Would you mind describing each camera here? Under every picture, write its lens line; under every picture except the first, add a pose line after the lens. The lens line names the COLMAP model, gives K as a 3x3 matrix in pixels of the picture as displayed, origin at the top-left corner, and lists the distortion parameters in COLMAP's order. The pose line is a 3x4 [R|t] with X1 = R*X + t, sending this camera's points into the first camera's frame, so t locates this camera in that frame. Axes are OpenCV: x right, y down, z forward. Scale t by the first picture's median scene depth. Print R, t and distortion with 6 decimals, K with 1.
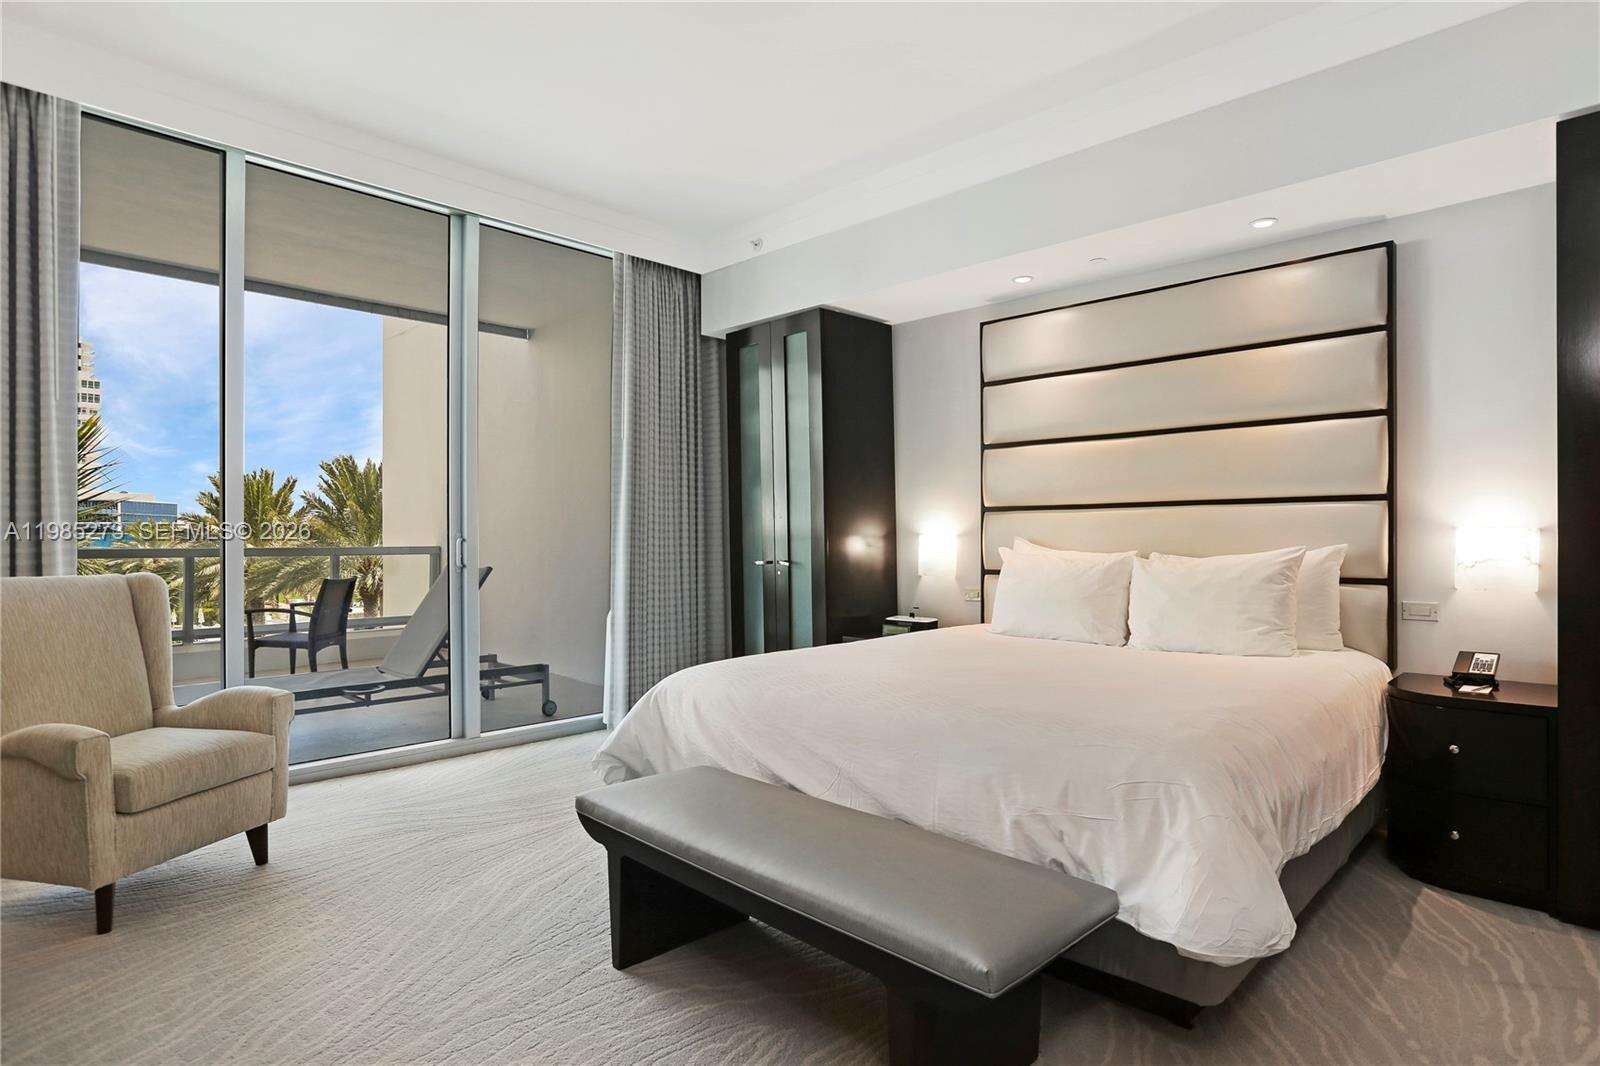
lens RADIAL K [[852.8, 0, 835.8], [0, 852.8, 552.6], [0, 0, 1]] dist [0.000343, -0.003704]
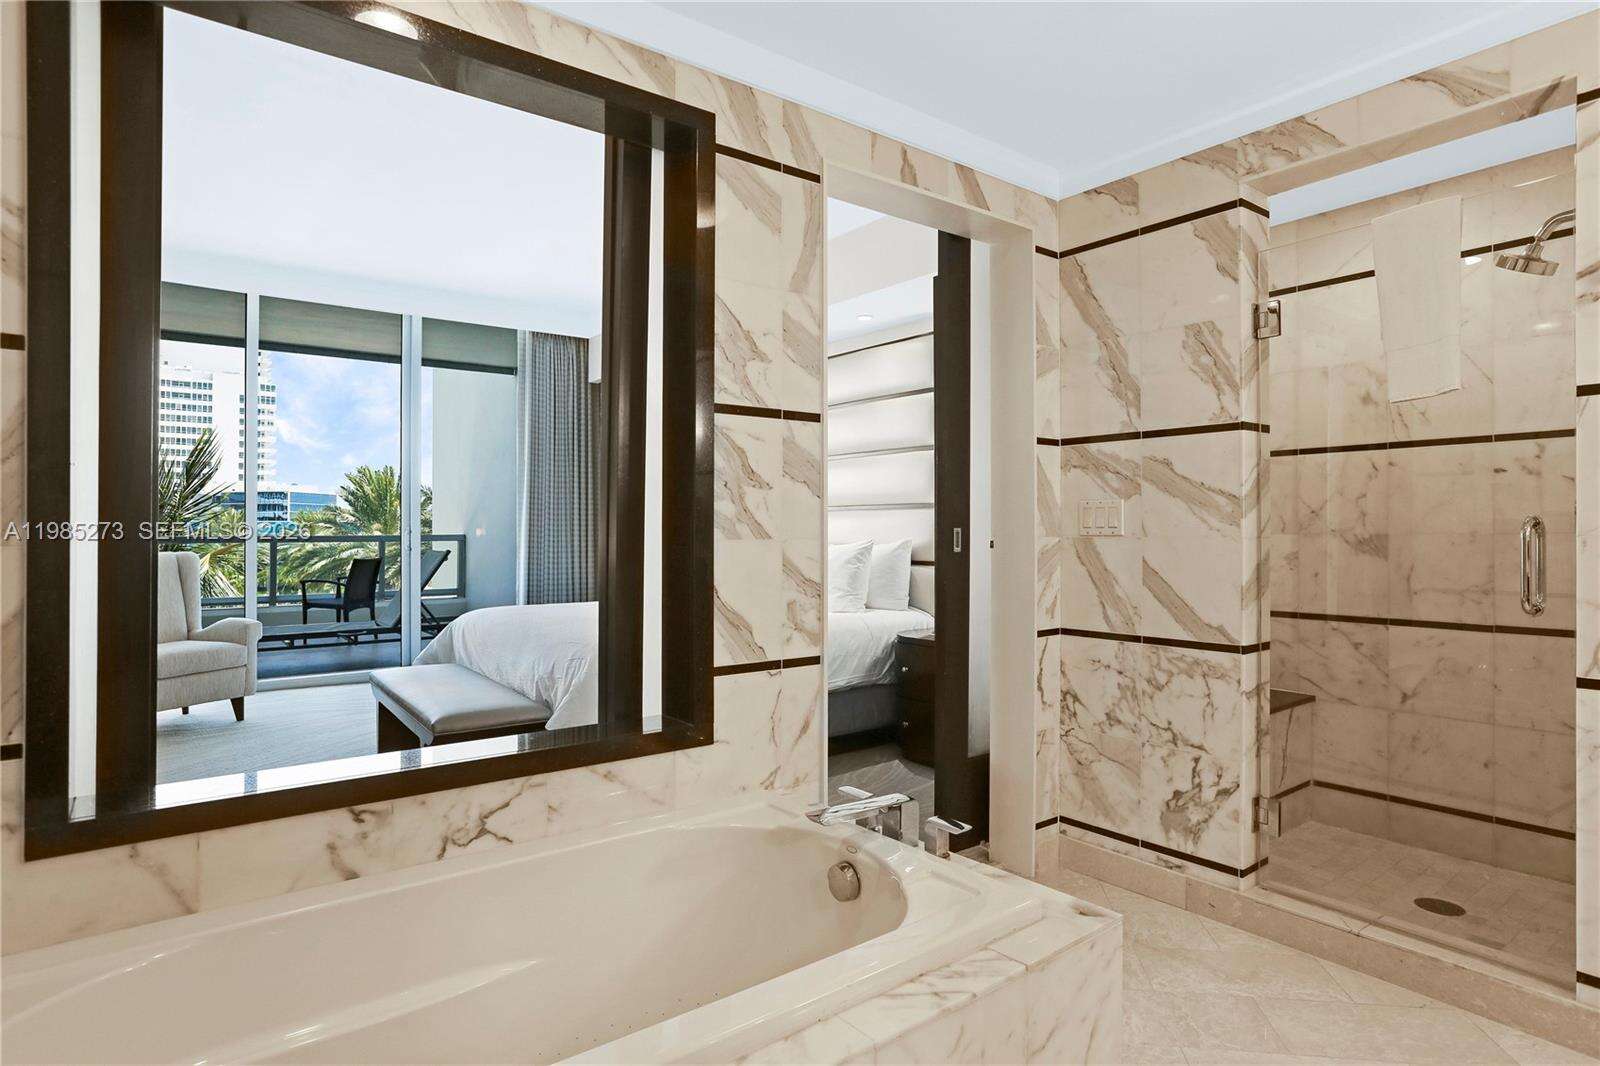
lens RADIAL K [[852.8, 0, 813.3], [0, 852.8, 526.6], [0, 0, 1]] dist [0.000343, -0.003704]
pose [[0.988896, 0.002461, -0.148590, 0.403964], [-0.004928, 0.999856, -0.016234, -0.002845], [0.148529, 0.016786, 0.988766, -0.300266]]
